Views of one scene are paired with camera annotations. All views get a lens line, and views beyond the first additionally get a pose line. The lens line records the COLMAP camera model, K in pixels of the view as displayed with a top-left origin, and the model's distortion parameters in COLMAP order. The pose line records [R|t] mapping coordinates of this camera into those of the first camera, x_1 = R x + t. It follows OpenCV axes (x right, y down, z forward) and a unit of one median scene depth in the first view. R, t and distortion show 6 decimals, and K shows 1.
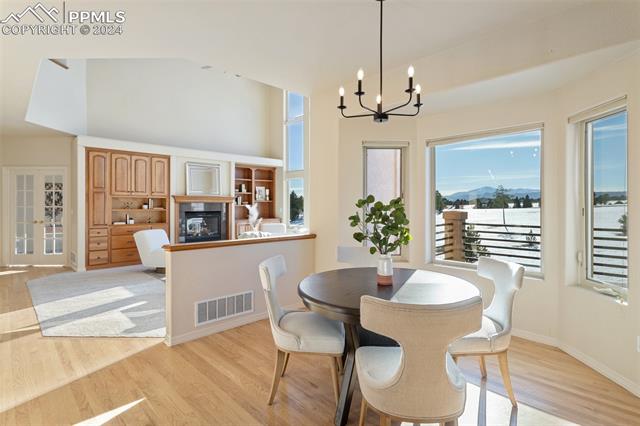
lens RADIAL K [[316.5, 0, 318.6], [0, 316.5, 209.3], [0, 0, 1]] dist [-0.000742, -0.000485]
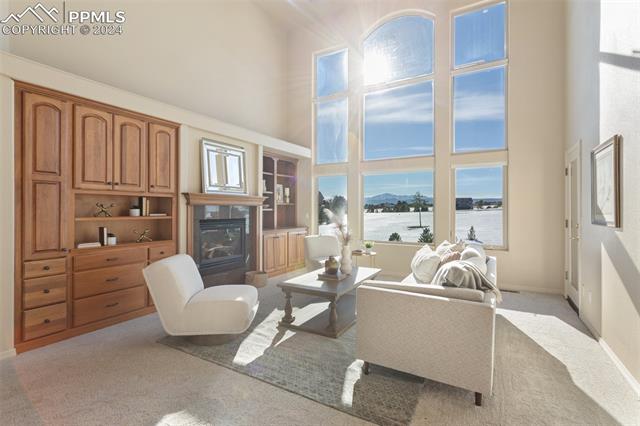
lens RADIAL K [[300.8, 0, 321.8], [0, 300.8, 211.0], [0, 0, 1]] dist [-0.001373, 0.000015]
pose [[0.966684, -0.001946, 0.255964, -0.372804], [0.004067, 0.999962, -0.007756, -0.004906], [-0.255939, 0.008538, 0.966655, 0.416568]]
